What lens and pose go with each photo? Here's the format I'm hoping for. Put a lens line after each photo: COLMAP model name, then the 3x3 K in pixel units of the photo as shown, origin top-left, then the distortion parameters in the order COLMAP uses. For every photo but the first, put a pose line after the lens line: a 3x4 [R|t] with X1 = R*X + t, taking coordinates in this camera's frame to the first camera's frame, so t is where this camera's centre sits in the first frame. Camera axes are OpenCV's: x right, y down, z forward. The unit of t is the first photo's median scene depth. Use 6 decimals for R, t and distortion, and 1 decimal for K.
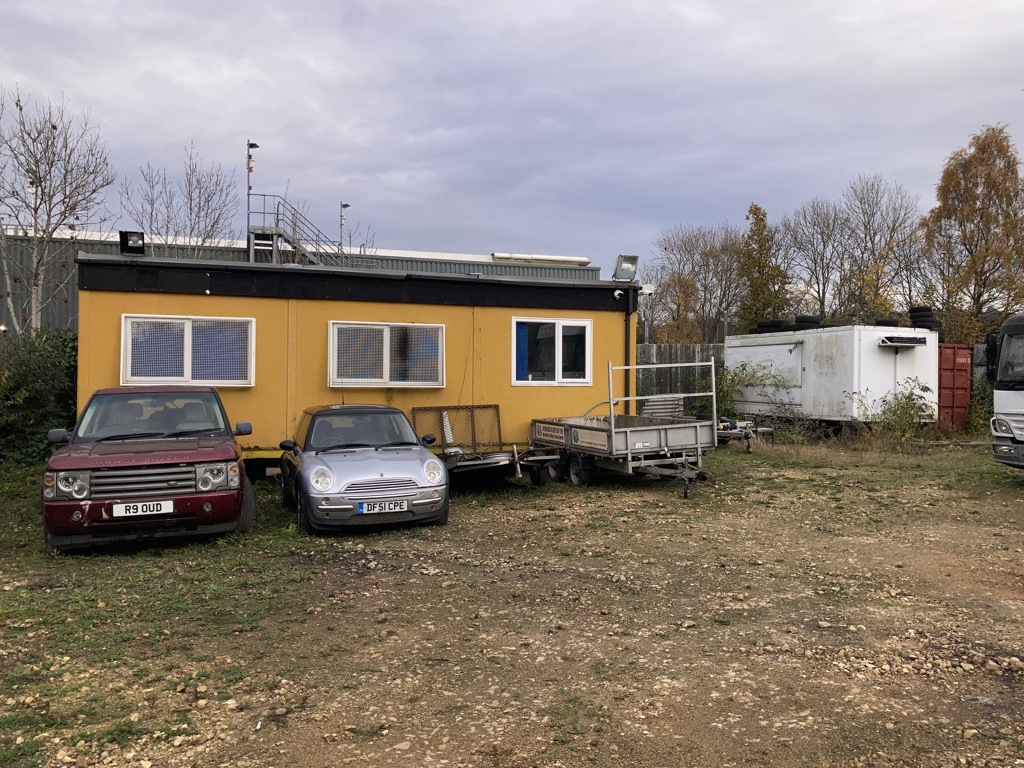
lens RADIAL K [[852.3, 0, 512.0], [0, 852.3, 384.0], [0, 0, 1]] dist [0.088652, -0.111561]
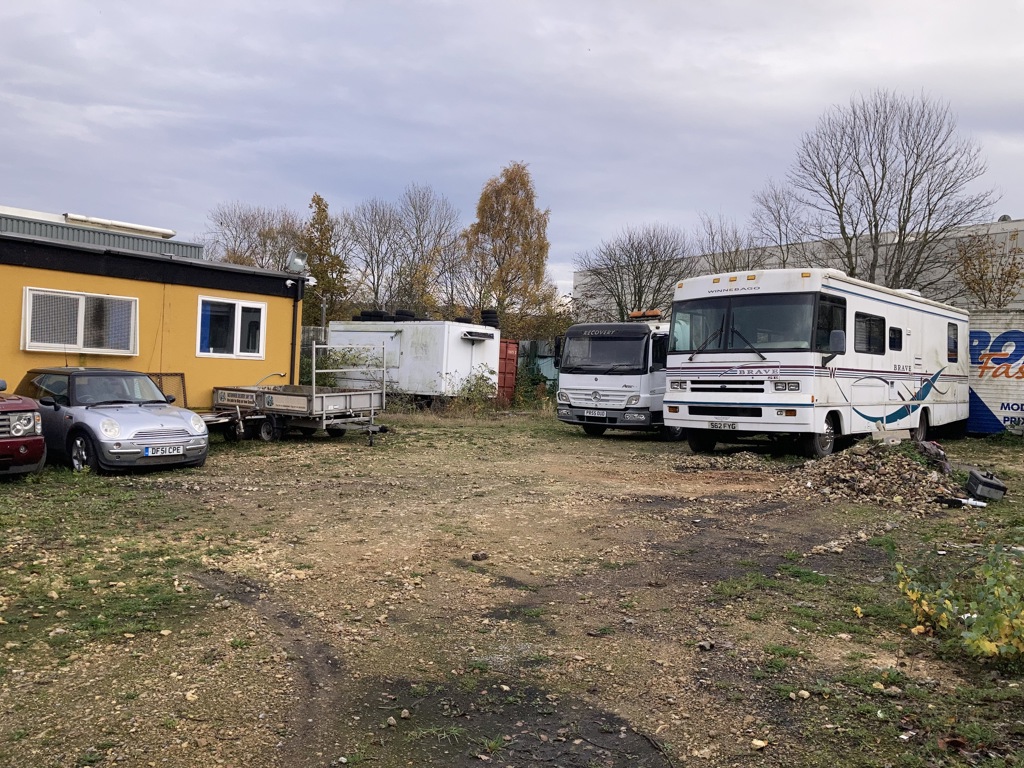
lens RADIAL K [[852.3, 0, 512.0], [0, 852.3, 384.0], [0, 0, 1]] dist [0.088652, -0.111561]
pose [[0.861724, 0.026097, 0.506706, -0.209588], [-0.037615, 0.999214, 0.012507, 0.008040], [-0.505981, -0.029838, 0.862028, -0.190130]]
